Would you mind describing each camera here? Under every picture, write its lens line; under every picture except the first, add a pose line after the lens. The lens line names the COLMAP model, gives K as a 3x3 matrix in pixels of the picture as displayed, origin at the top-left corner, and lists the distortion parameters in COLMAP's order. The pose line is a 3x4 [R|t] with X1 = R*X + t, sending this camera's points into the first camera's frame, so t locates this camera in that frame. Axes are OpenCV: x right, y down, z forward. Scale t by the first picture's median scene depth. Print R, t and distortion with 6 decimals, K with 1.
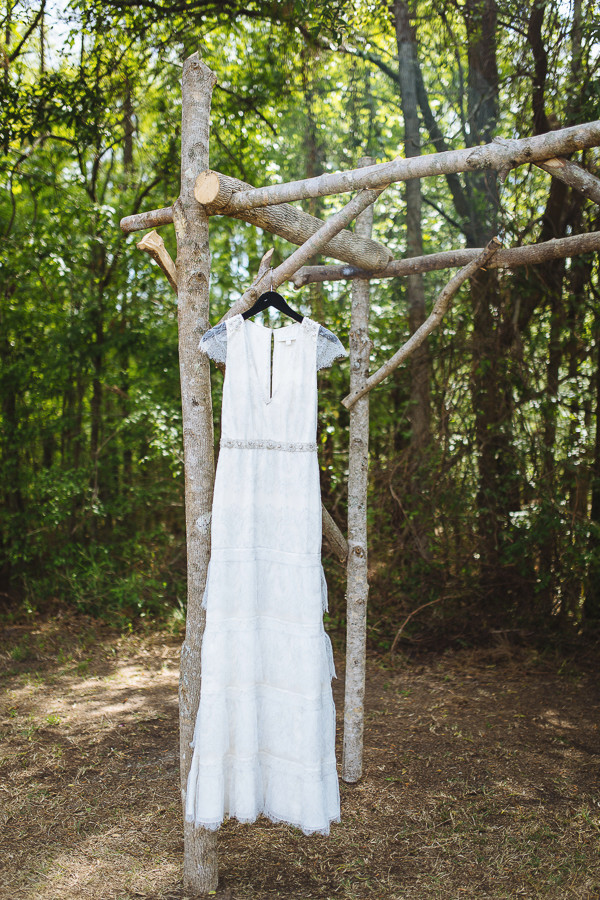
lens RADIAL K [[835.8, 0, 295.5], [0, 835.8, 450.4], [0, 0, 1]] dist [-0.003145, 0.014963]
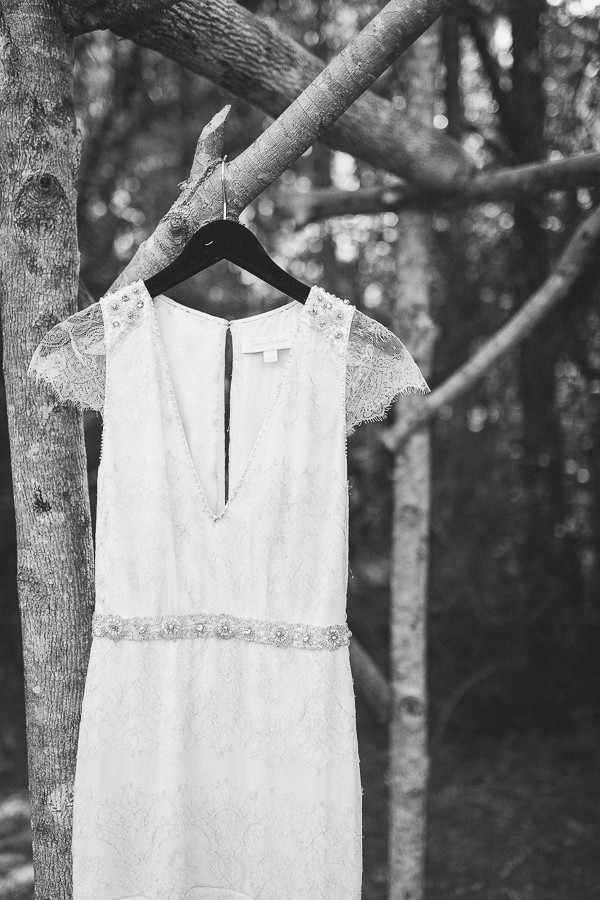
lens RADIAL K [[835.8, 0, 295.5], [0, 835.8, 450.4], [0, 0, 1]] dist [-0.003145, 0.014963]
pose [[0.999924, -0.007476, -0.009761, 0.006088], [0.007896, 0.999013, 0.043717, -0.102718], [0.009425, -0.043790, 0.998996, 0.620497]]
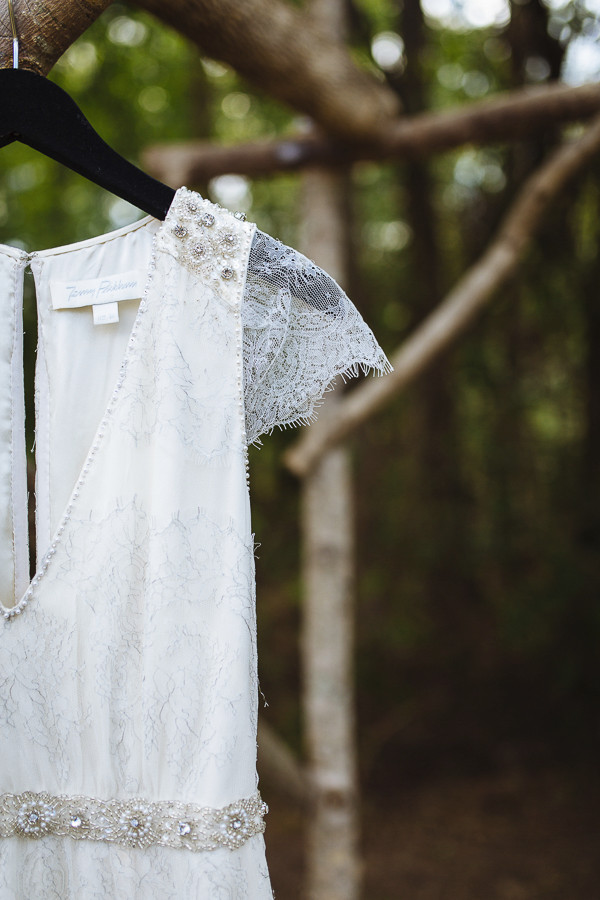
lens RADIAL K [[835.8, 0, 295.5], [0, 835.8, 450.4], [0, 0, 1]] dist [-0.003145, 0.014963]
pose [[0.992147, -0.037408, 0.119355, 0.012224], [0.035570, 0.999214, 0.017495, -0.096668], [-0.119916, -0.013112, 0.992697, 0.785479]]
